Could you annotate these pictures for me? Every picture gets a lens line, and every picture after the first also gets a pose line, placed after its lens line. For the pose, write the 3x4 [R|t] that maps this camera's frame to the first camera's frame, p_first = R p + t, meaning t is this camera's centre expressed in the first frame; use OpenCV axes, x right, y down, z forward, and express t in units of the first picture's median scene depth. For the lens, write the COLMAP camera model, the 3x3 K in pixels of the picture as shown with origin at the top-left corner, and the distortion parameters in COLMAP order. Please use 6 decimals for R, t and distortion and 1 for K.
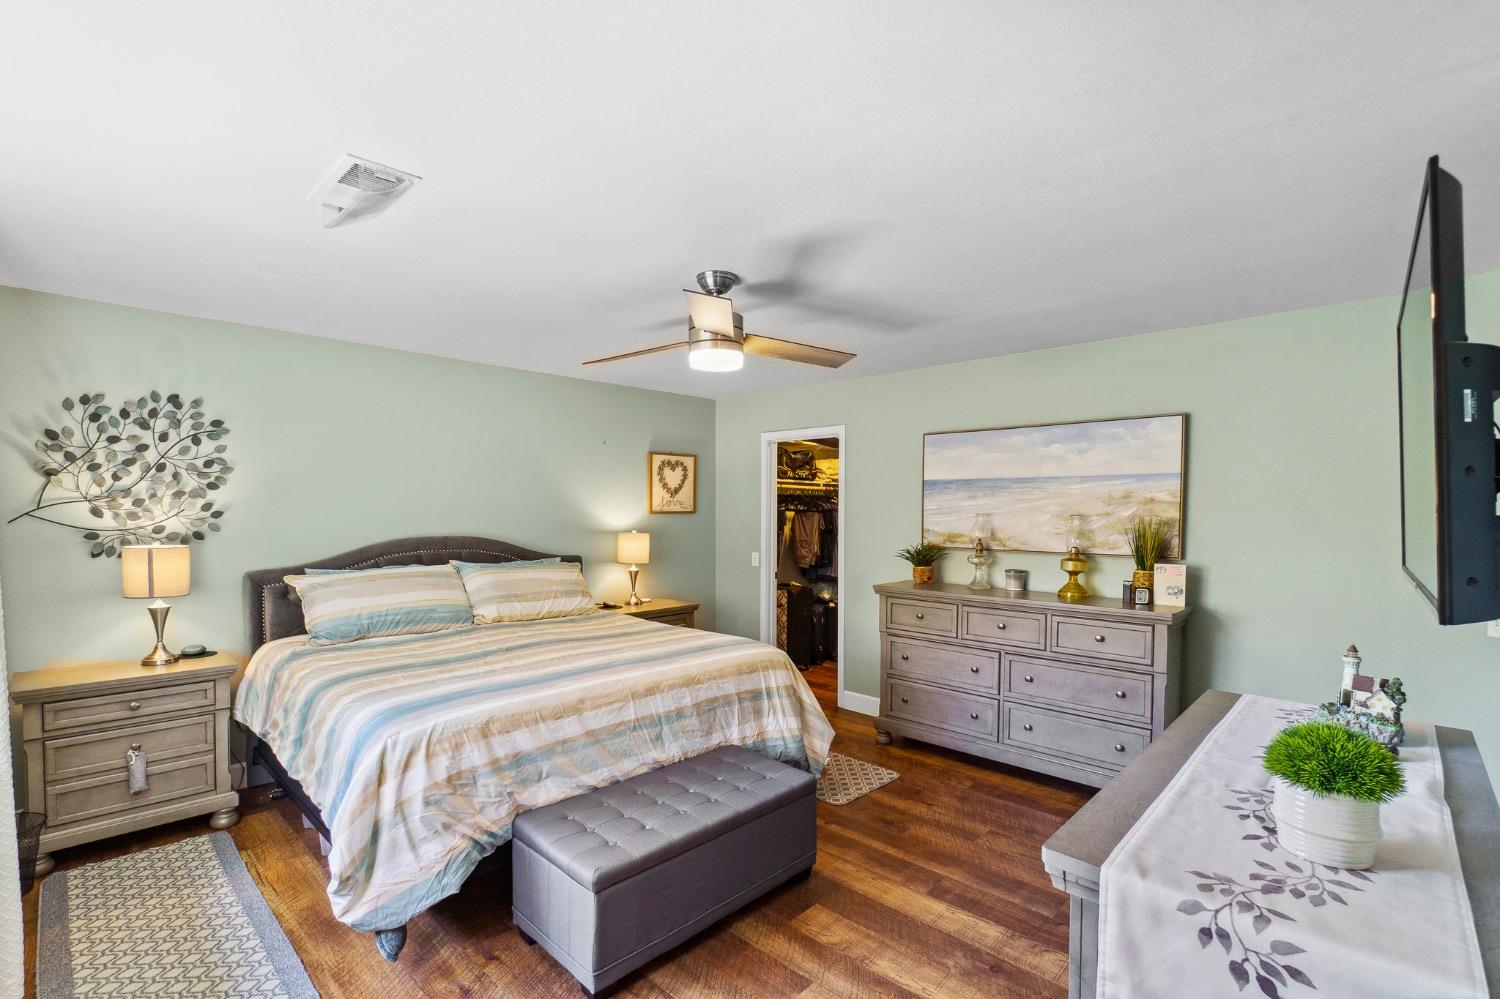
lens RADIAL K [[656.0, 0, 710.6], [0, 656.0, 543.1], [0, 0, 1]] dist [-0.007079, -0.000111]
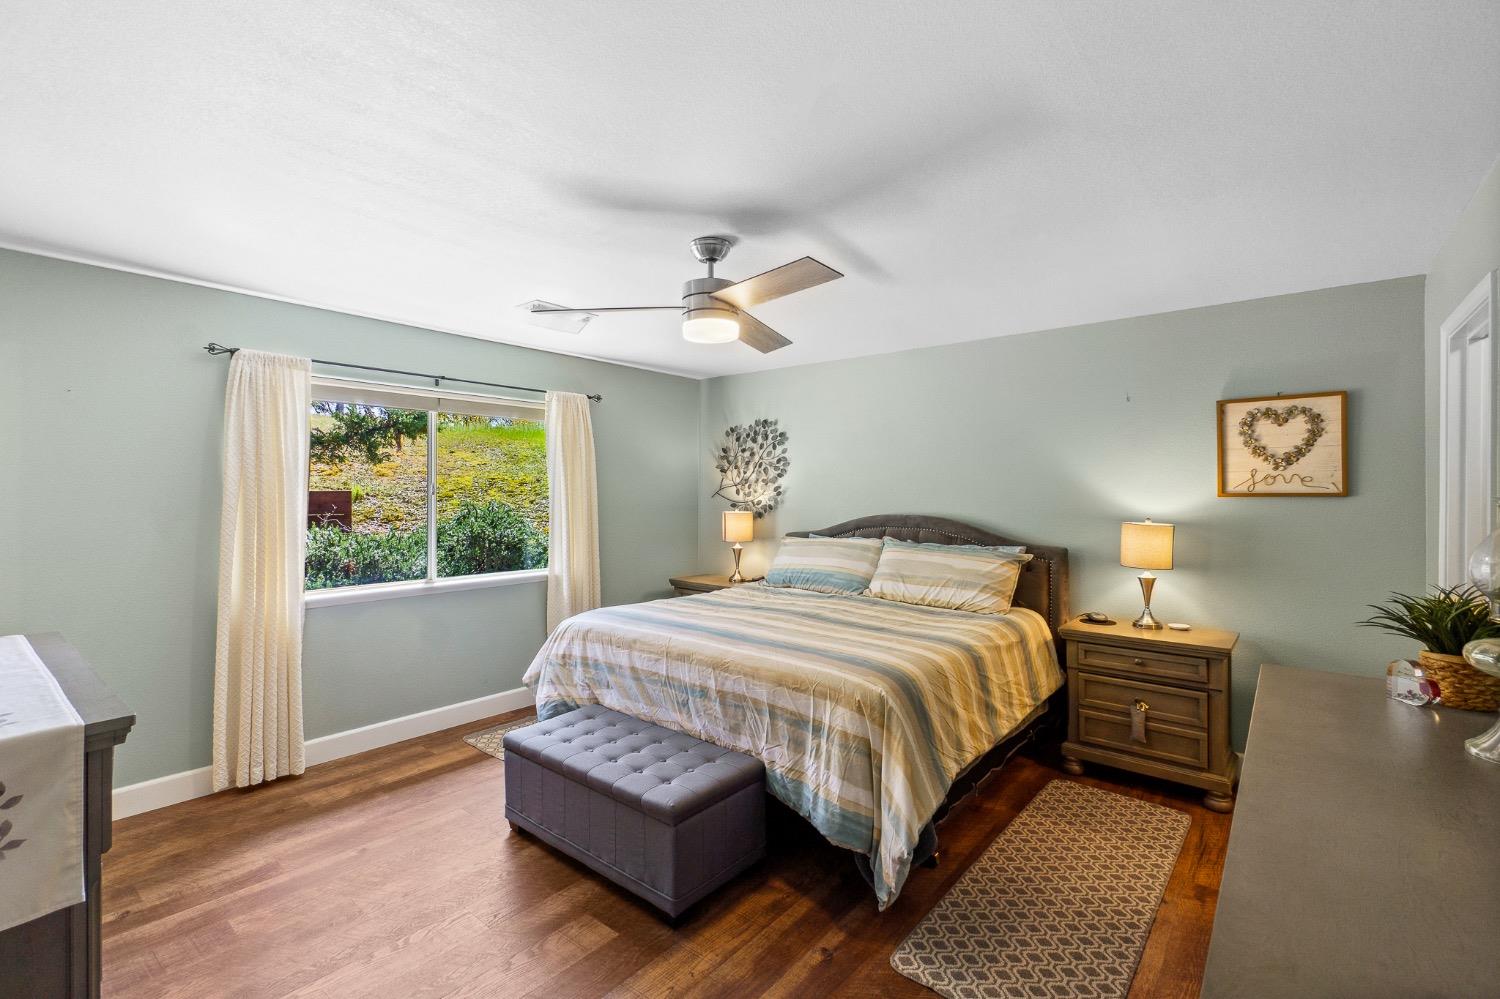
lens RADIAL K [[656.0, 0, 759.3], [0, 656.0, 487.2], [0, 0, 1]] dist [-0.007079, -0.000111]
pose [[0.138848, -0.008202, -0.990280, 0.838639], [-0.051502, 0.998553, -0.015492, -0.036020], [0.988974, 0.053153, 0.138224, 0.813190]]
